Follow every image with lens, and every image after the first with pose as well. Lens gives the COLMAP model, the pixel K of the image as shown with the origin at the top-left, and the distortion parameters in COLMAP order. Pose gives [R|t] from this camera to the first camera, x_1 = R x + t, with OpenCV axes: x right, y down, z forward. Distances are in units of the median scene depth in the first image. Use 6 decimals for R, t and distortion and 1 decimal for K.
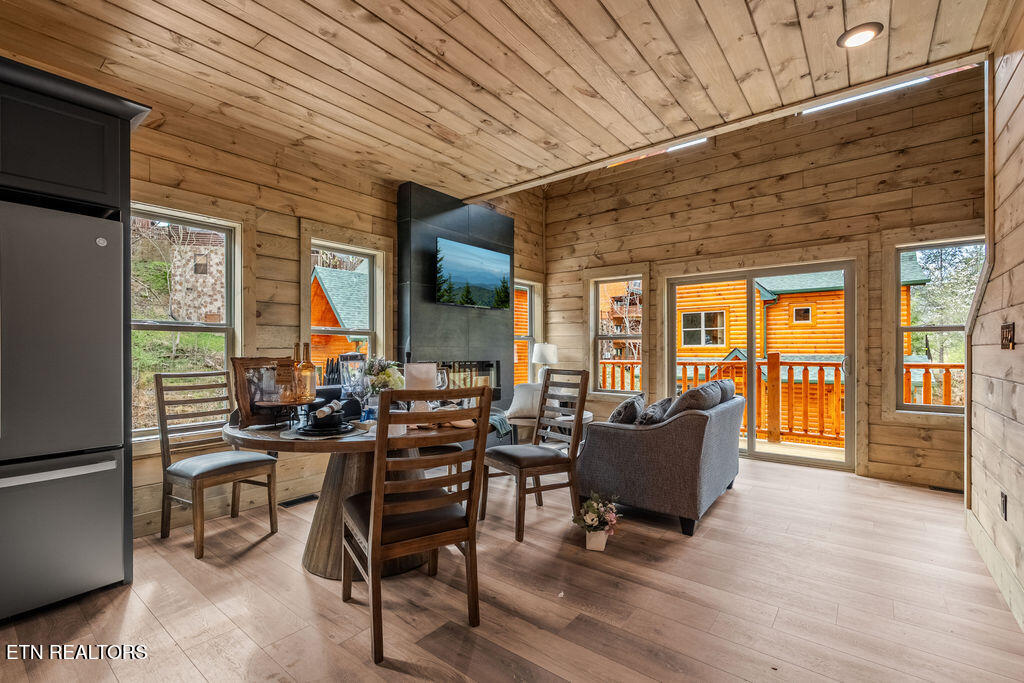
lens RADIAL K [[450.6, 0, 515.9], [0, 450.6, 338.4], [0, 0, 1]] dist [-0.003082, 0.000198]
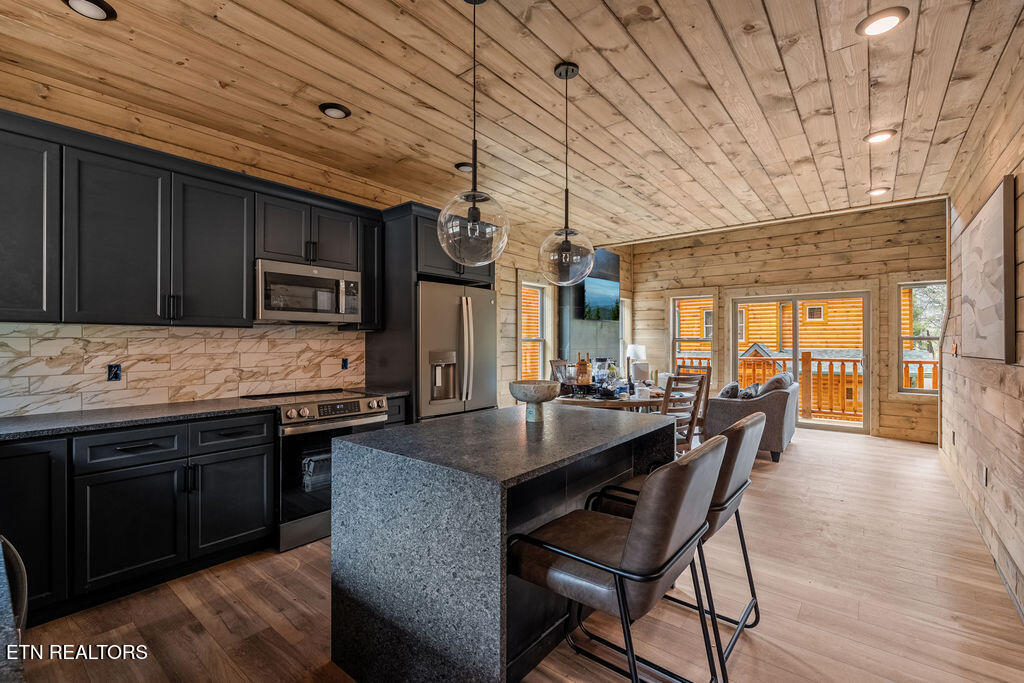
lens RADIAL K [[448.9, 0, 513.5], [0, 448.9, 329.7], [0, 0, 1]] dist [0.000546, -0.000358]
pose [[0.999951, 0.000609, -0.009867, -0.384475], [-0.000605, 1.000000, 0.000396, -0.044617], [0.009868, -0.000390, 0.999951, -0.464447]]
